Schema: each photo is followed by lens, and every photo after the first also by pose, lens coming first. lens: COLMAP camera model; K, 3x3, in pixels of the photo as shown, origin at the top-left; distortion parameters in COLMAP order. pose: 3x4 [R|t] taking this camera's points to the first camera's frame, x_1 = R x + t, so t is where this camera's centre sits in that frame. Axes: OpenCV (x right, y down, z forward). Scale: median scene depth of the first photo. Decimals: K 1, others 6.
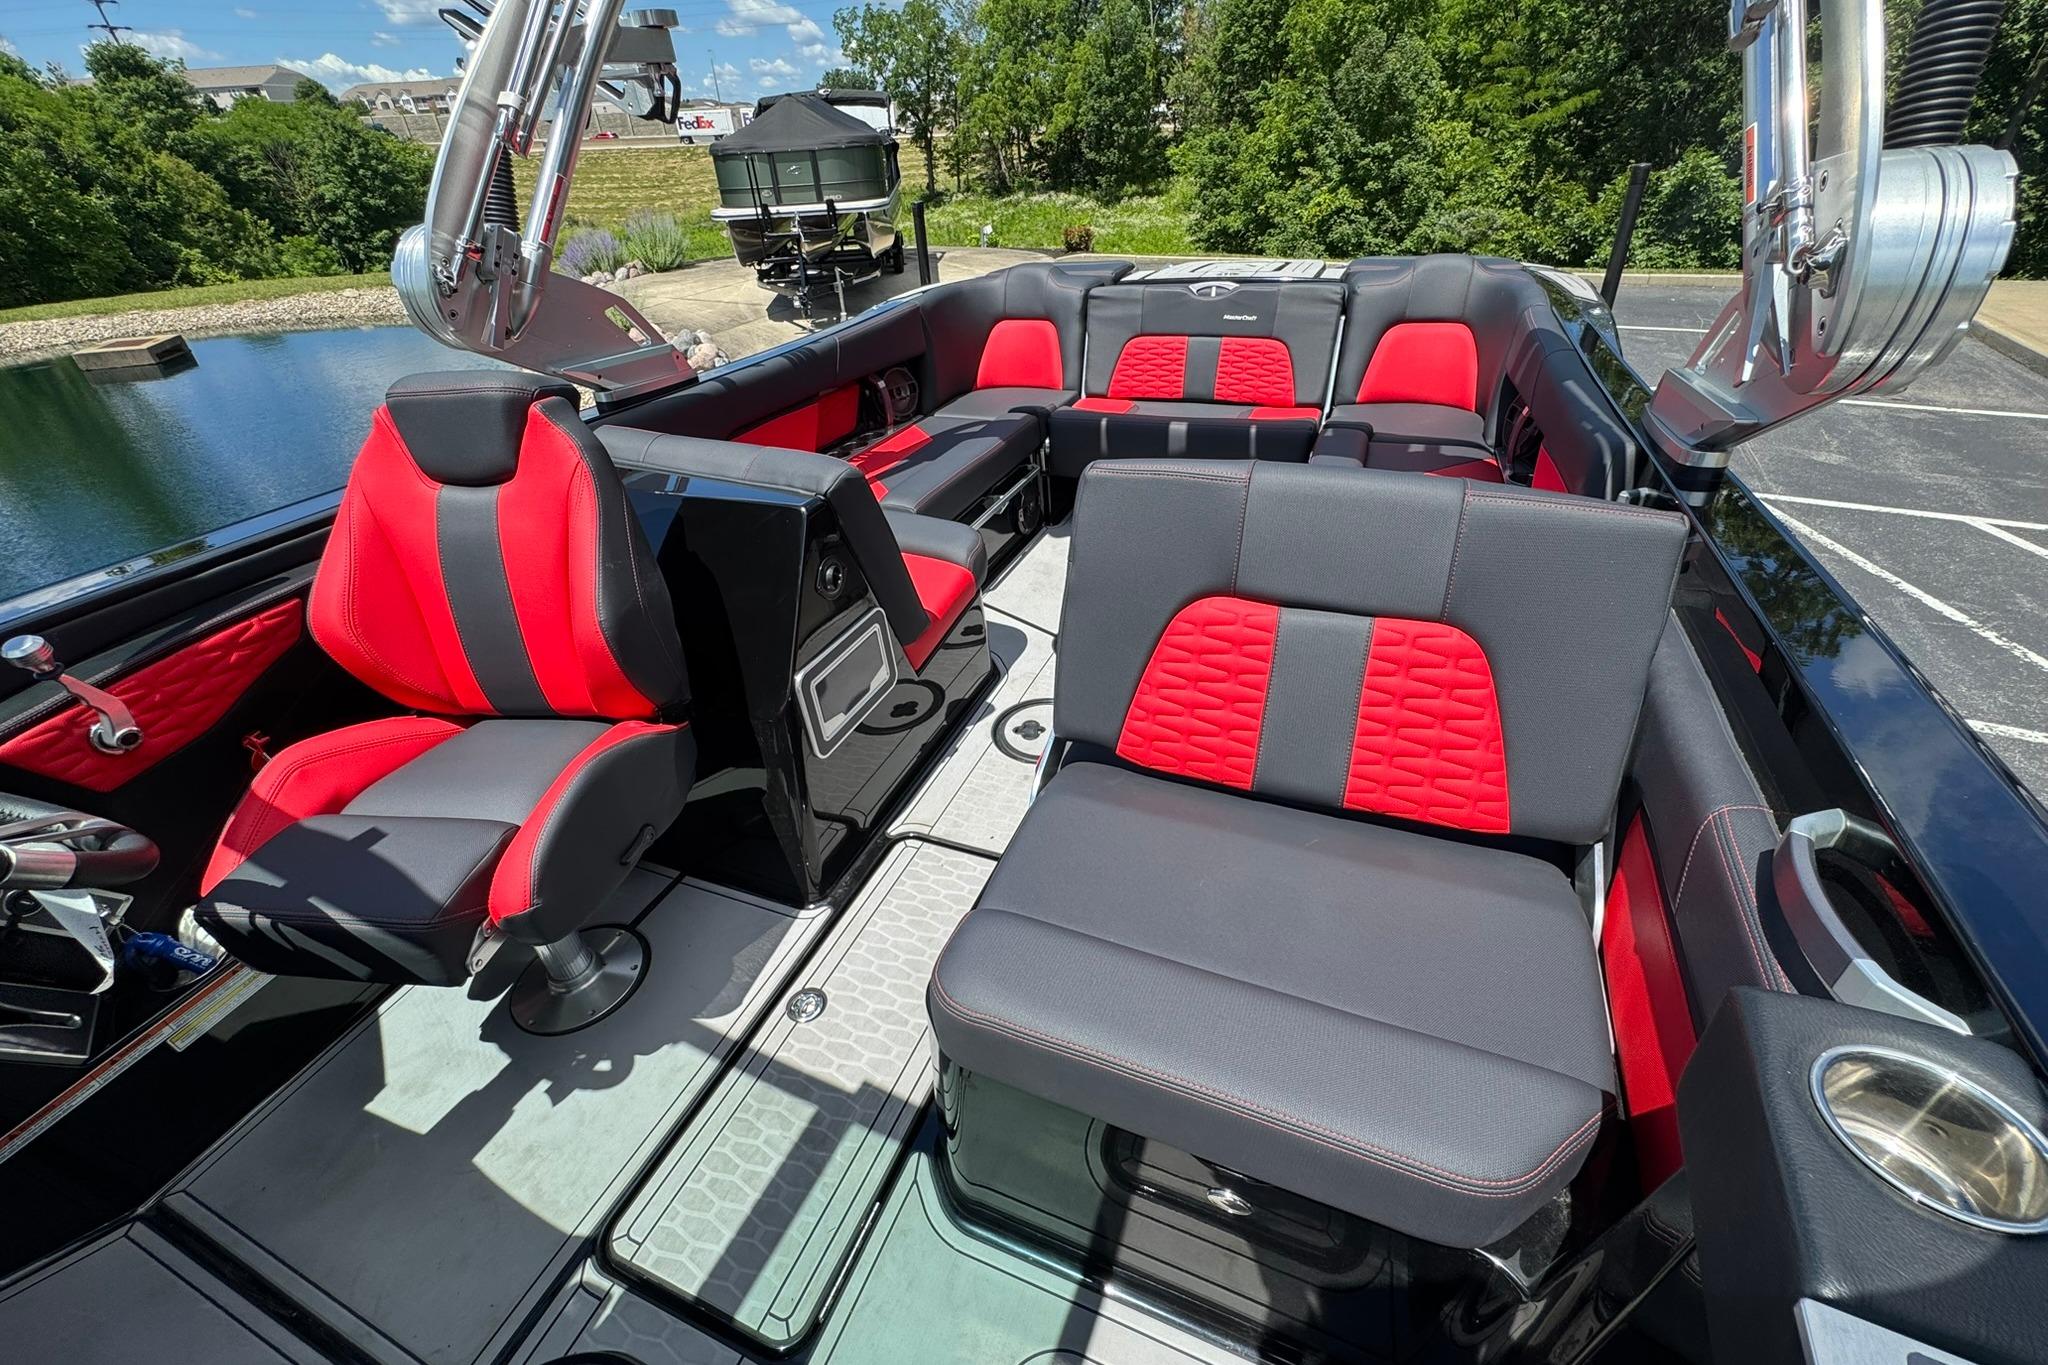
lens RADIAL K [[813.2, 0, 1017.8], [0, 813.2, 672.4], [0, 0, 1]] dist [-0.009907, 0.002871]
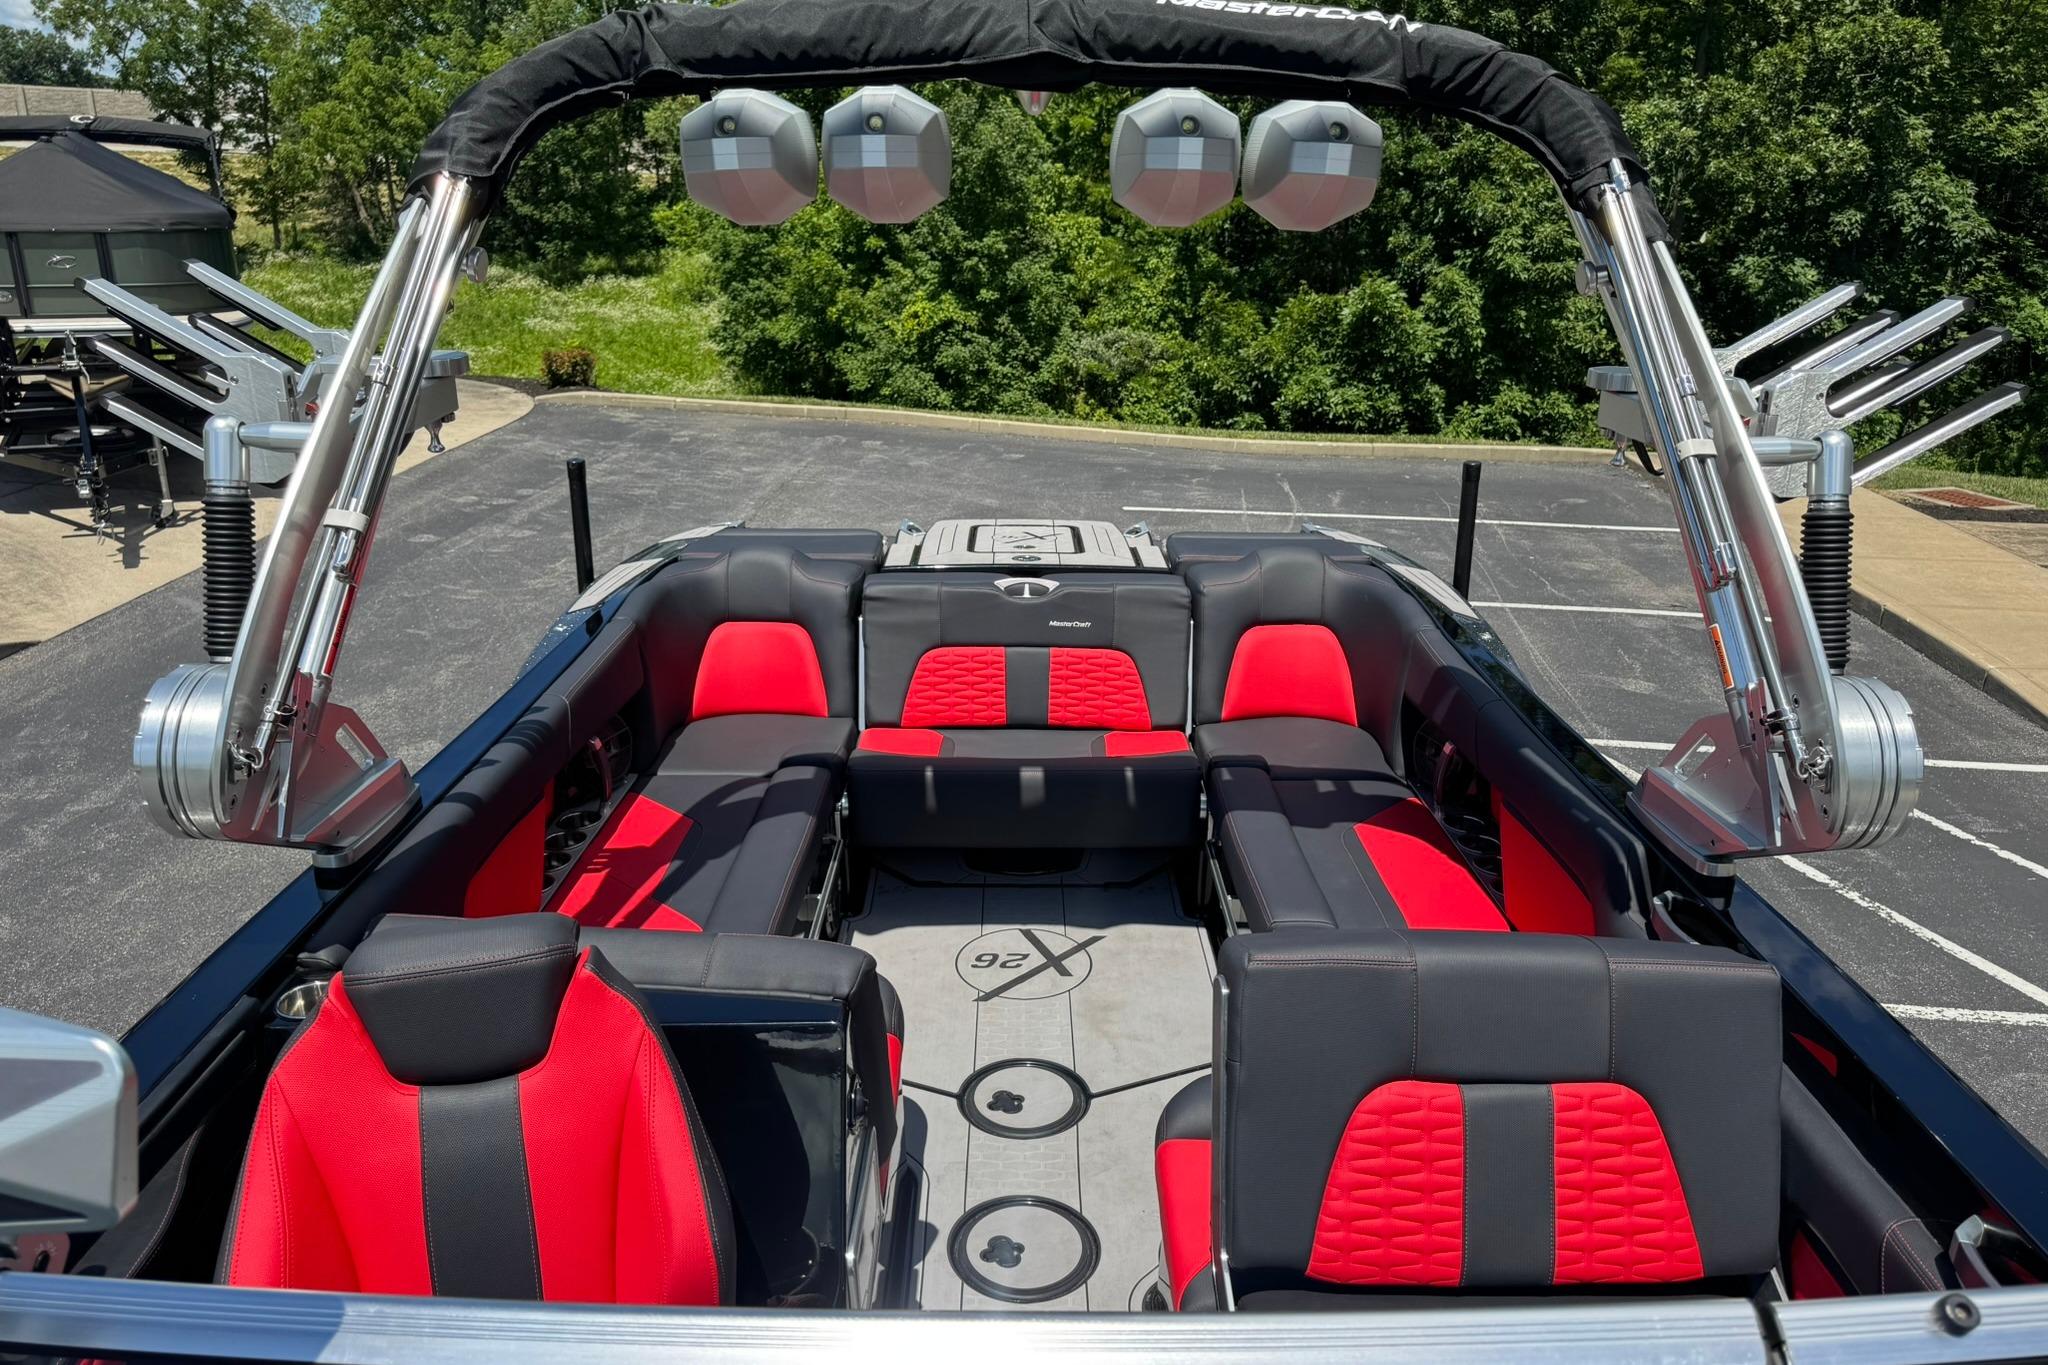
lens RADIAL K [[1413.4, 0, 1029.4], [0, 1413.4, 700.1], [0, 0, 1]] dist [0.051309, -0.057983]
pose [[0.919114, -0.066218, 0.388388, -0.132016], [0.158034, 0.964961, -0.209466, -0.041542], [-0.360909, 0.253901, 0.897373, -0.080157]]
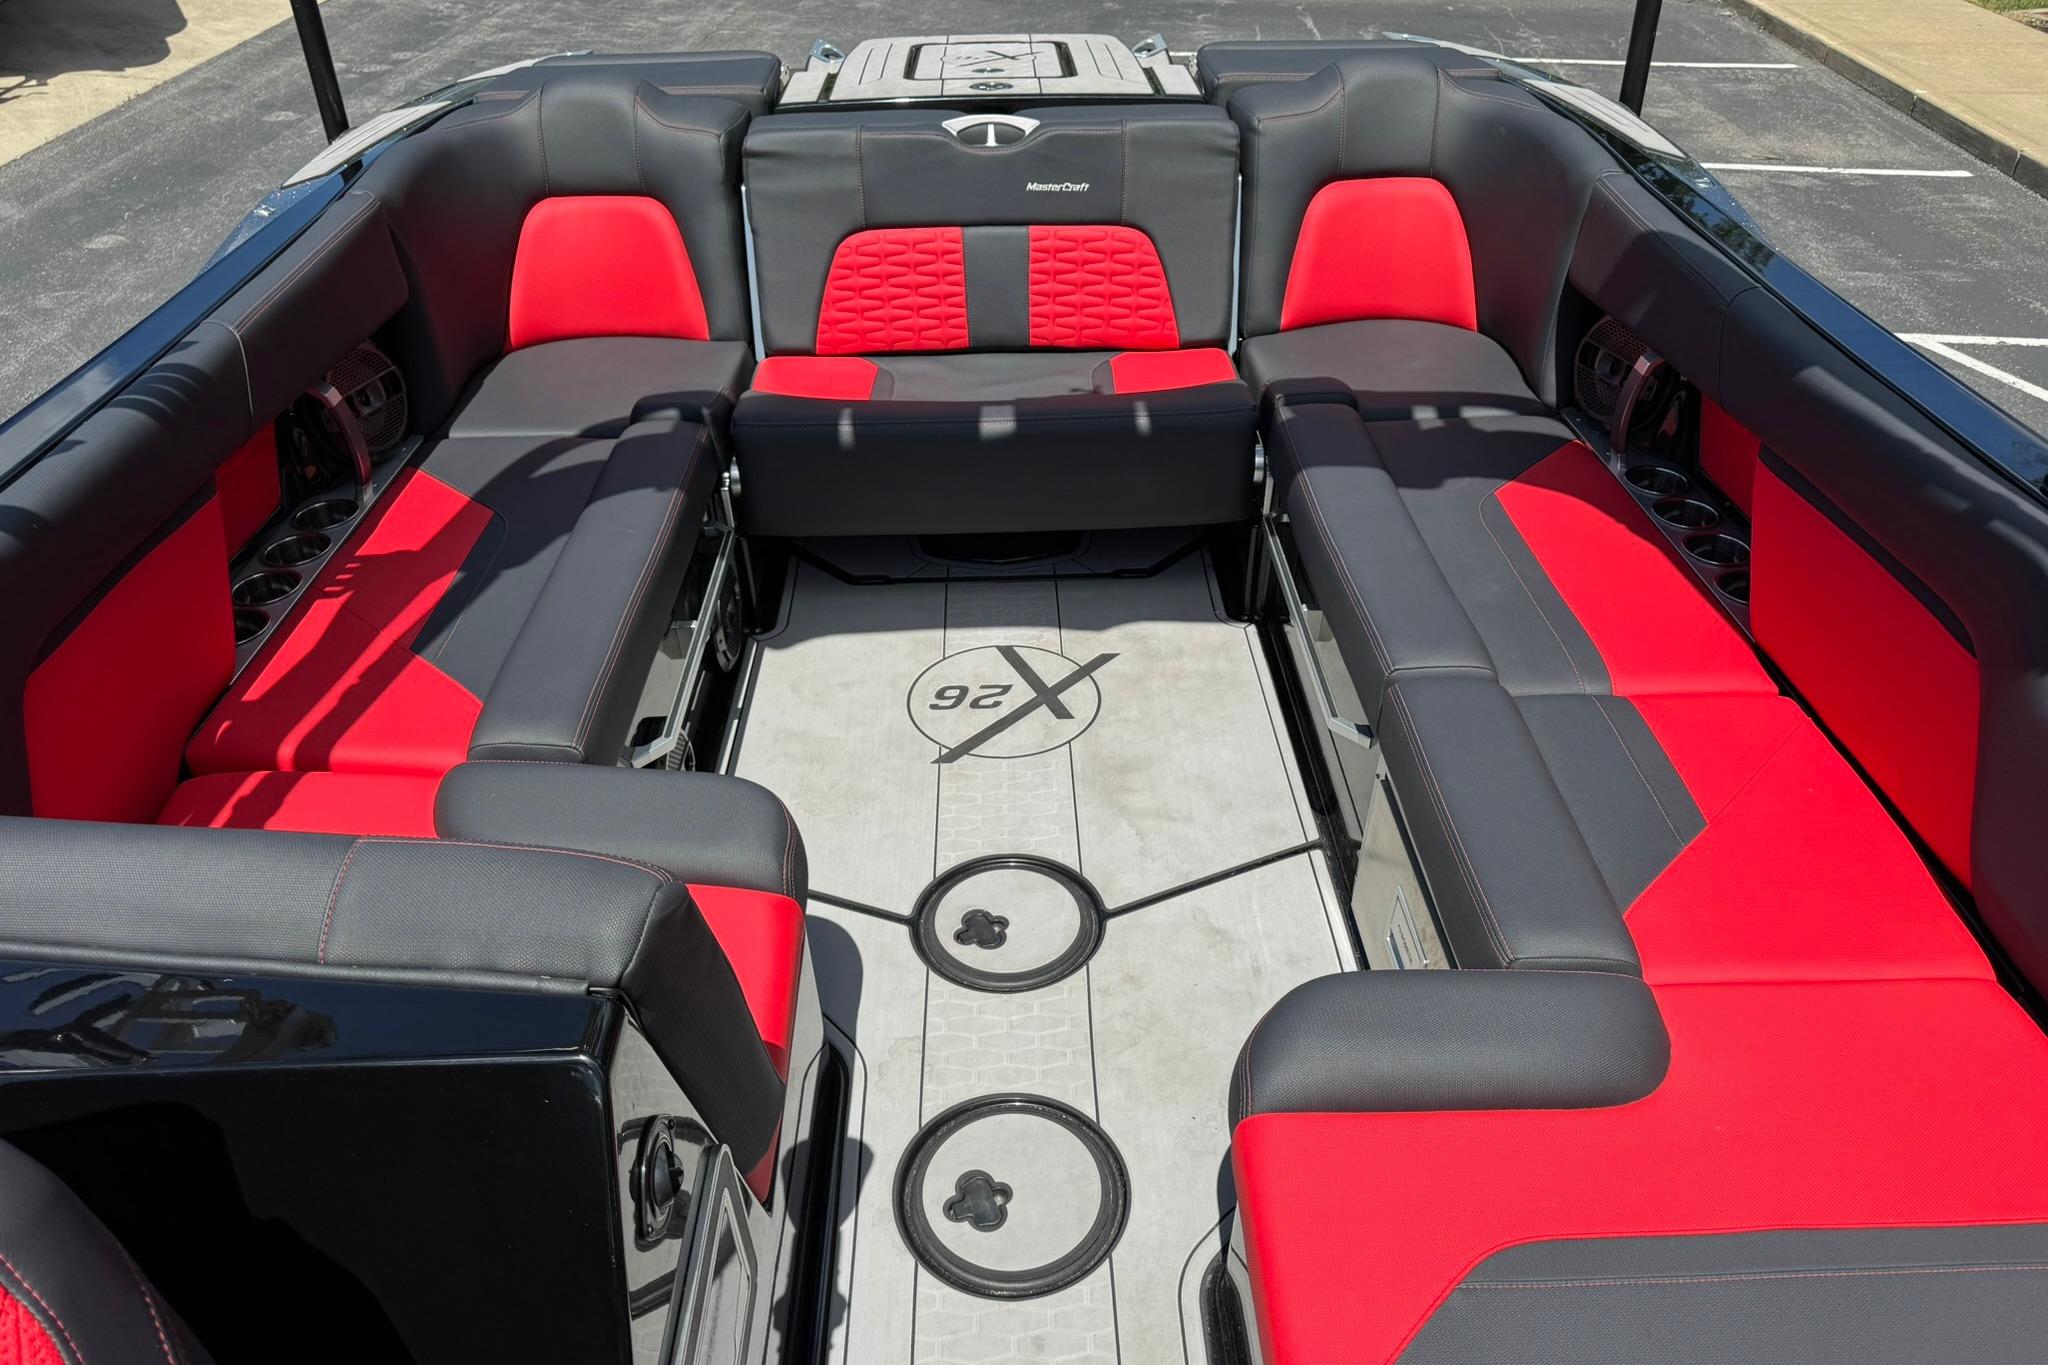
lens RADIAL K [[1413.4, 0, 1029.4], [0, 1413.4, 700.1], [0, 0, 1]] dist [0.051309, -0.057983]
pose [[0.912608, -0.197469, 0.357984, -0.060846], [0.187287, 0.980265, 0.063276, -0.080354], [-0.363414, 0.009300, 0.931581, 0.074126]]
